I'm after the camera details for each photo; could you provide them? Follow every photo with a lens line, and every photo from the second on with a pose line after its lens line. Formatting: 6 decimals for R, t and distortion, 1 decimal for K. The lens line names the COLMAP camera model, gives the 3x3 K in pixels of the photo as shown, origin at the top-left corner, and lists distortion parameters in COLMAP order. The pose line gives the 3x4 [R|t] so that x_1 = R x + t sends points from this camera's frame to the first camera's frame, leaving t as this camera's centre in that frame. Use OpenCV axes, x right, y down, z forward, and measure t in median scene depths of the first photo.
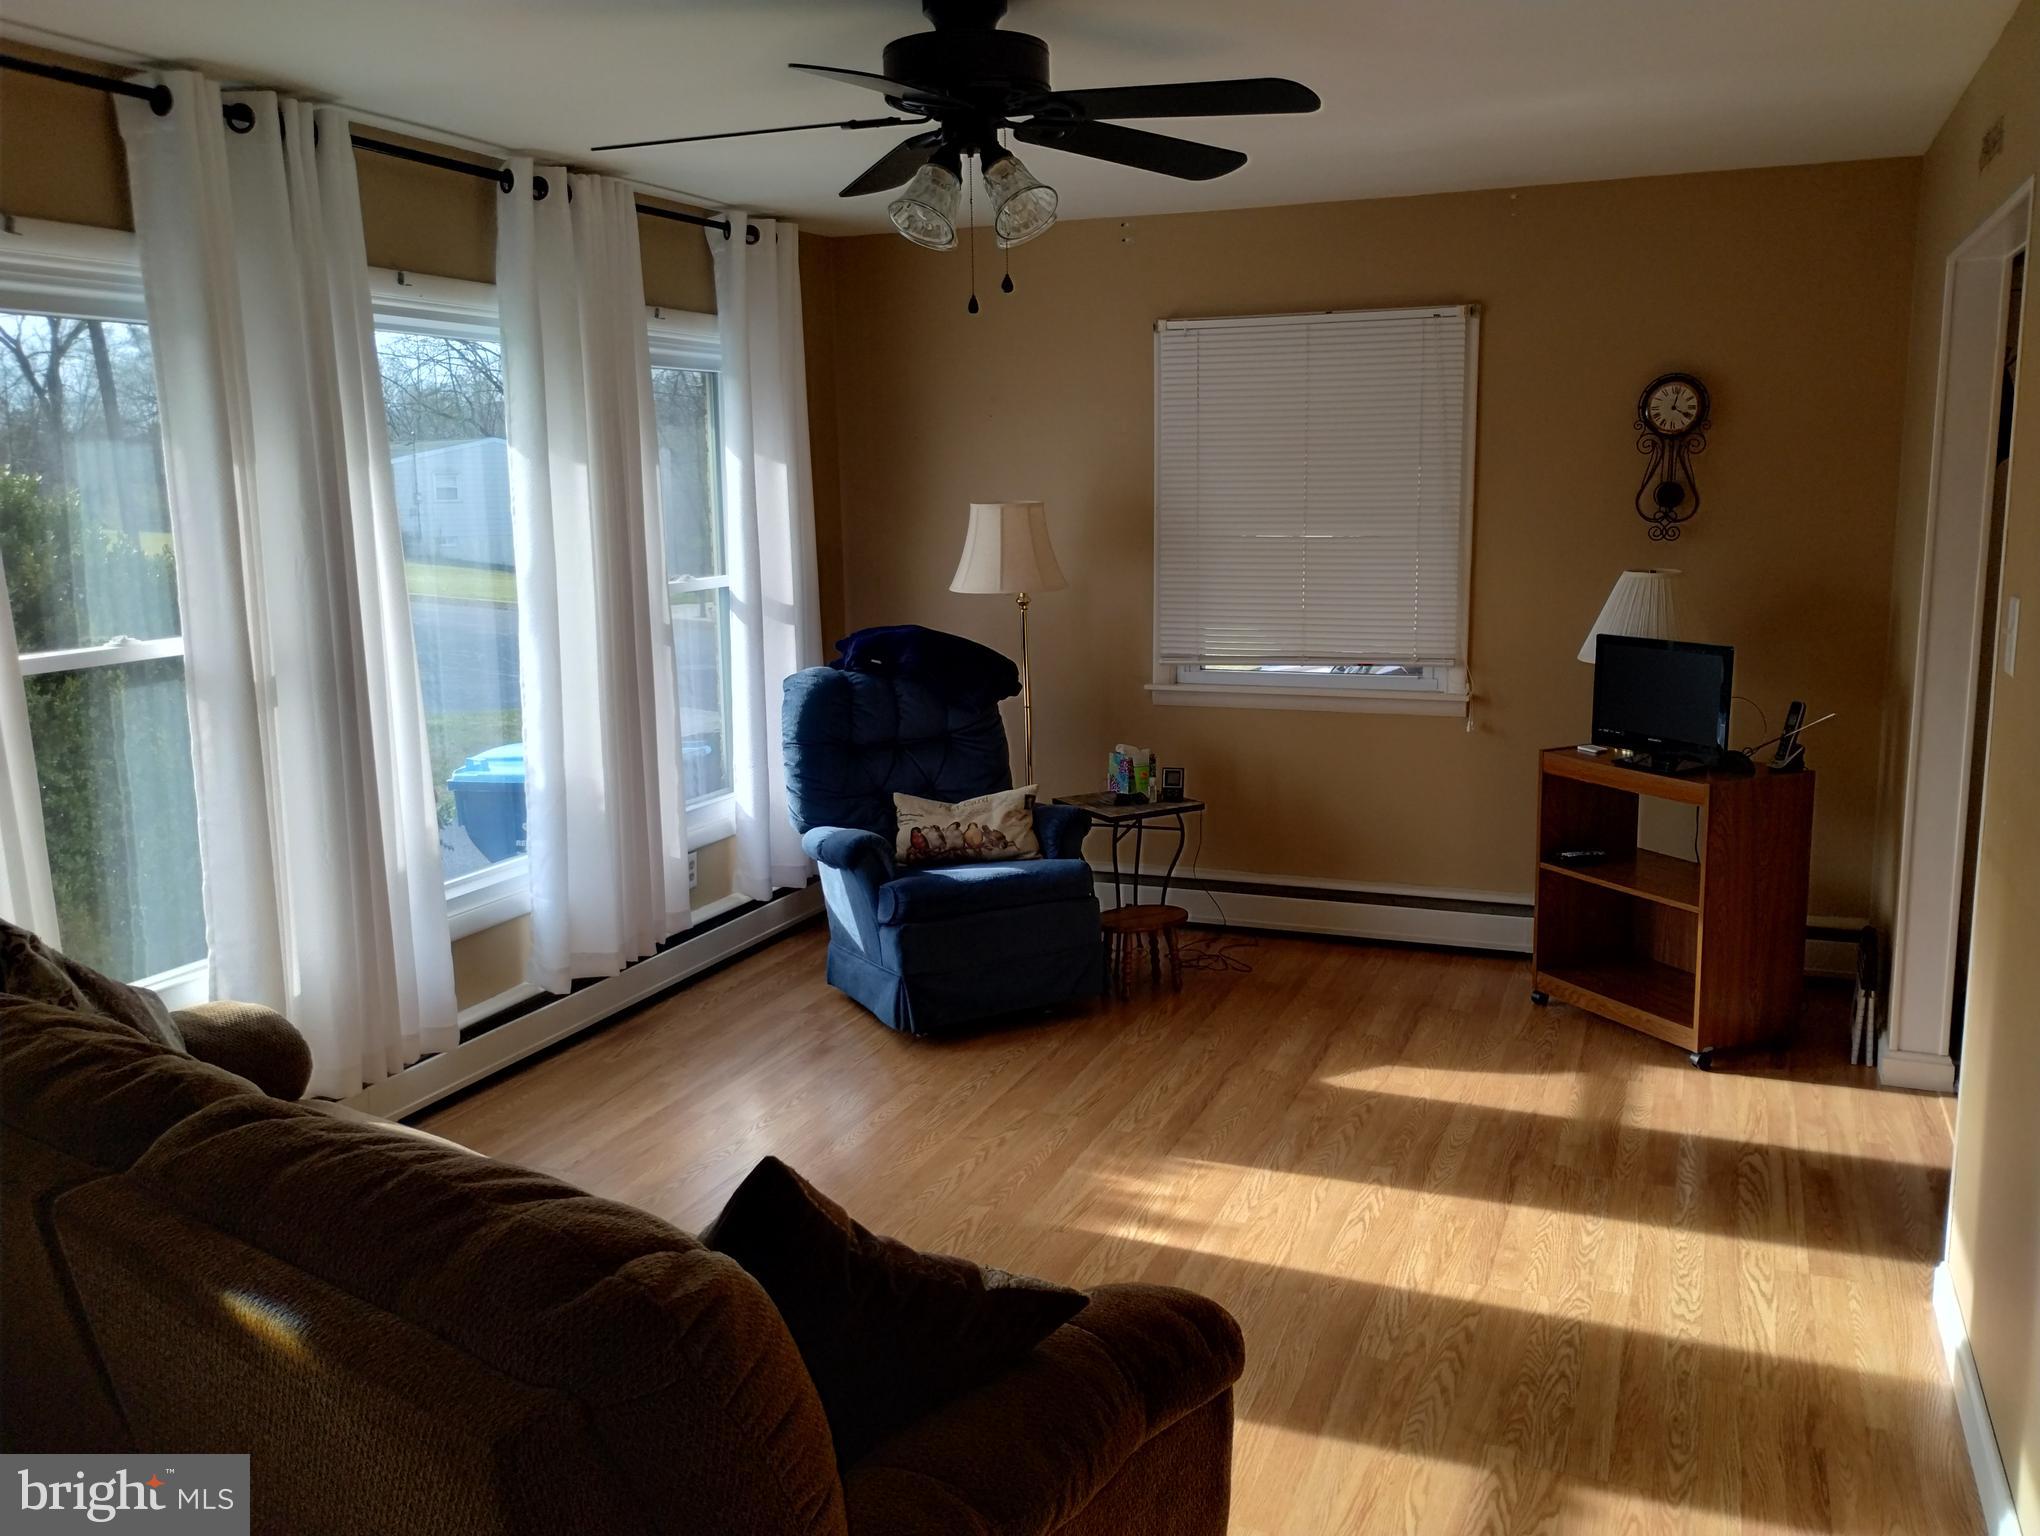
lens RADIAL K [[1729.8, 0, 1023.9], [0, 1729.8, 708.9], [0, 0, 1]] dist [0.213905, -0.001985]
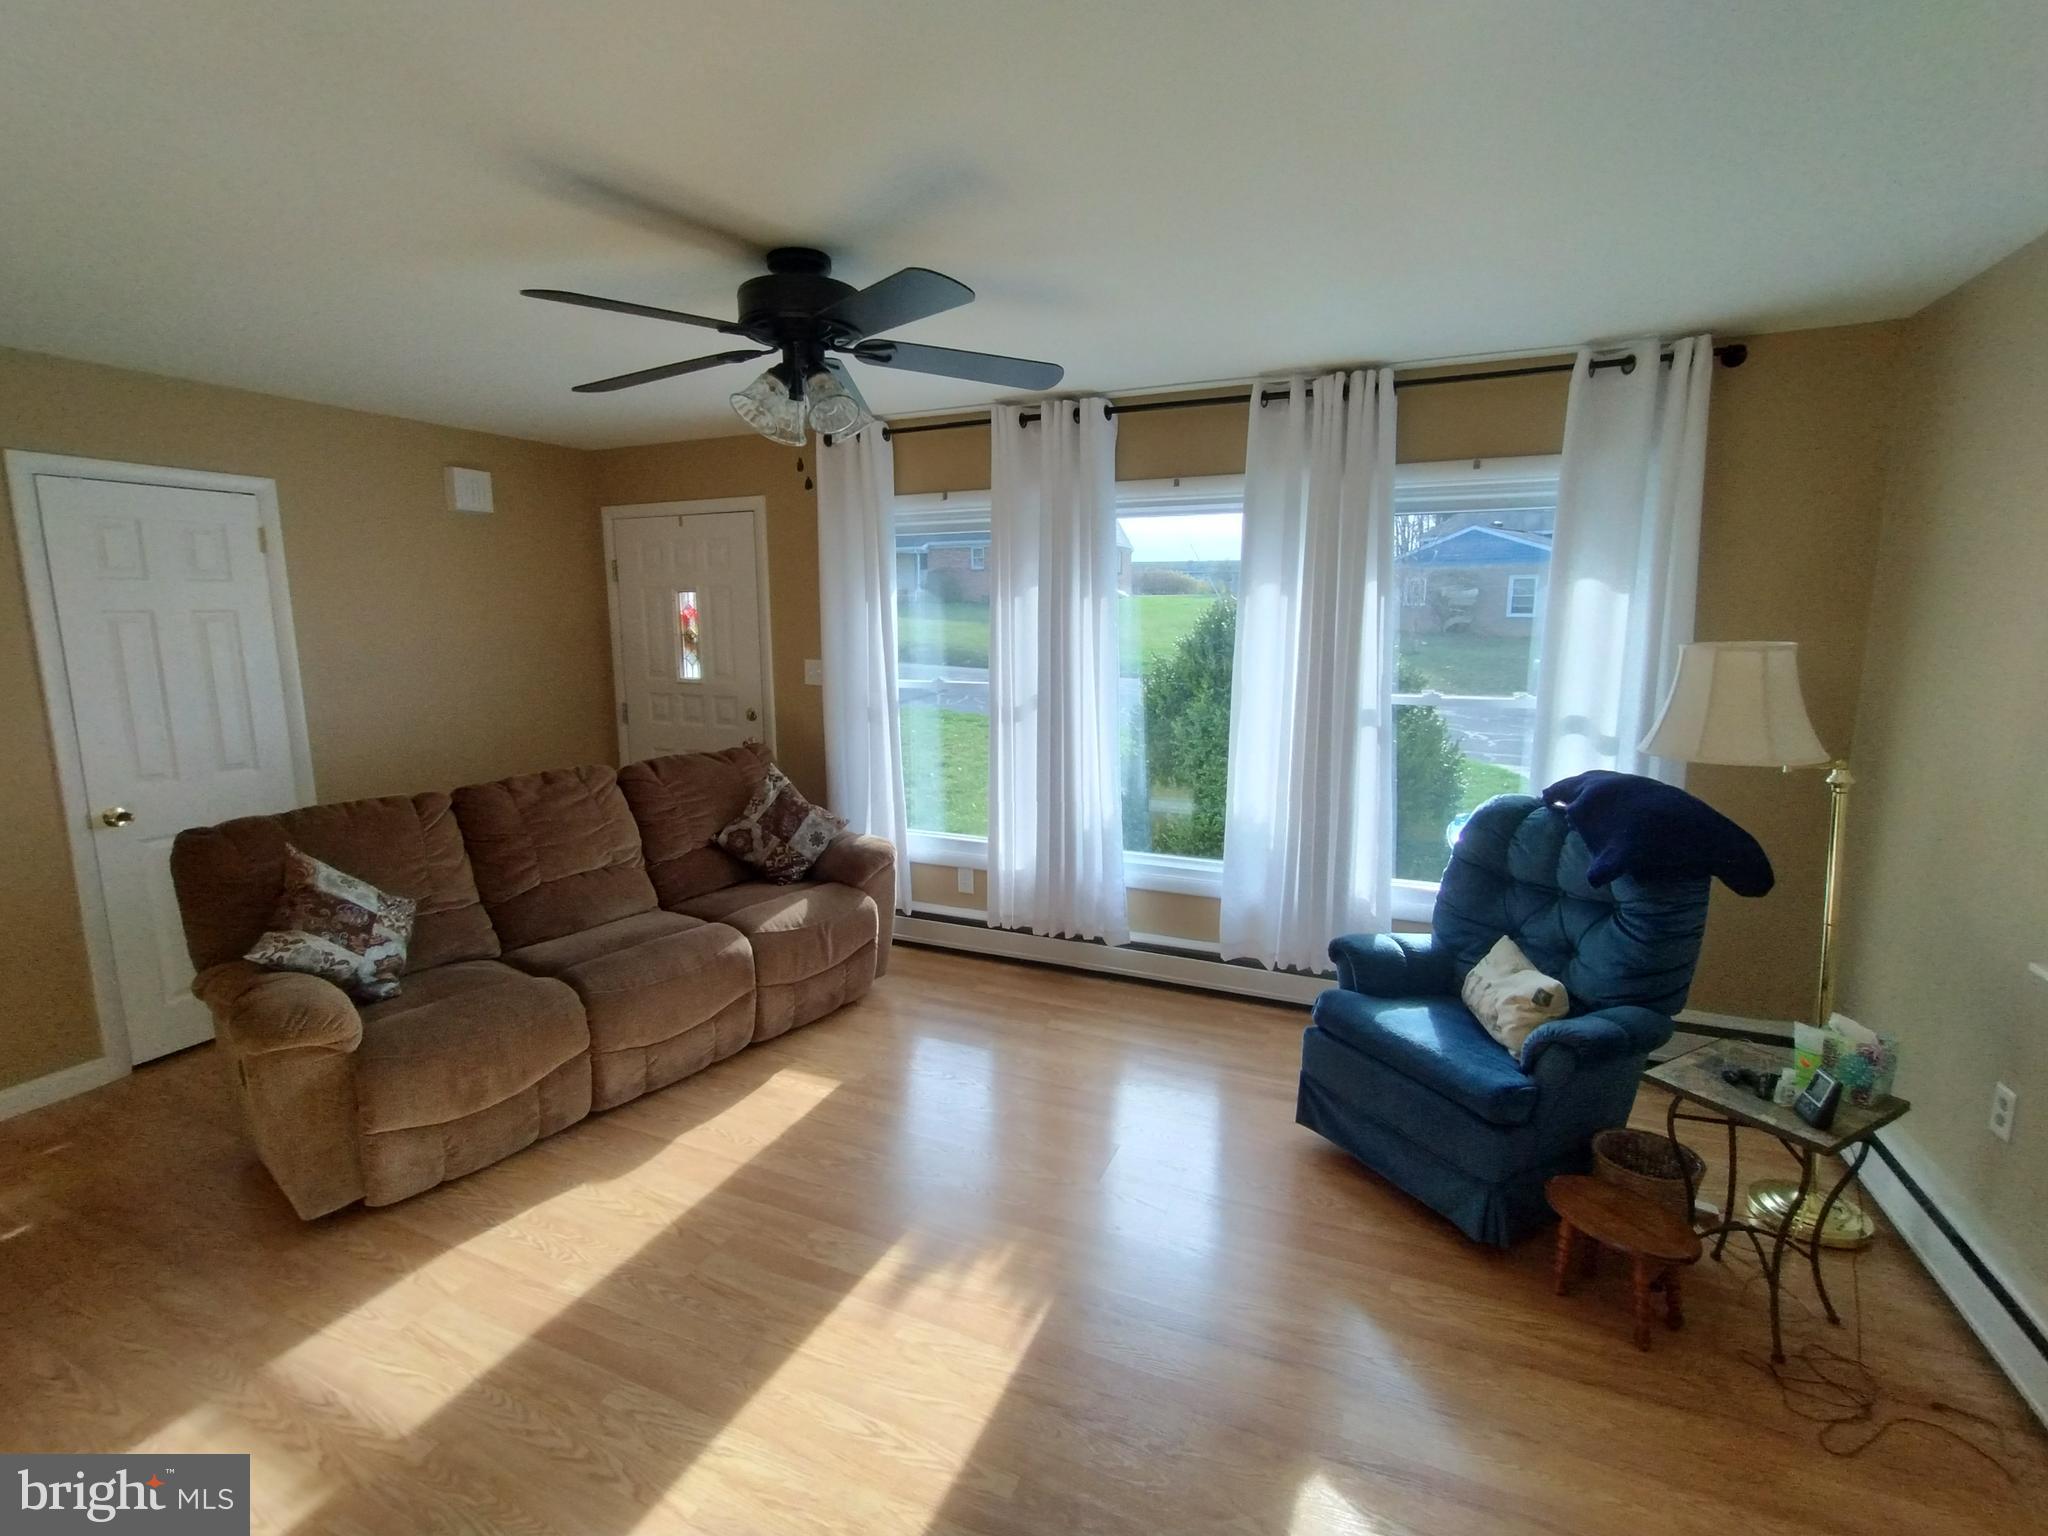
lens RADIAL K [[921.0, 0, 1025.3], [0, 921.0, 759.9], [0, 0, 1]] dist [-0.003799, 0.000834]
pose [[-0.025875, 0.157281, -0.987215, 0.493108], [-0.147872, 0.976079, 0.159382, -0.102848], [0.988668, 0.150105, -0.001999, 0.862956]]
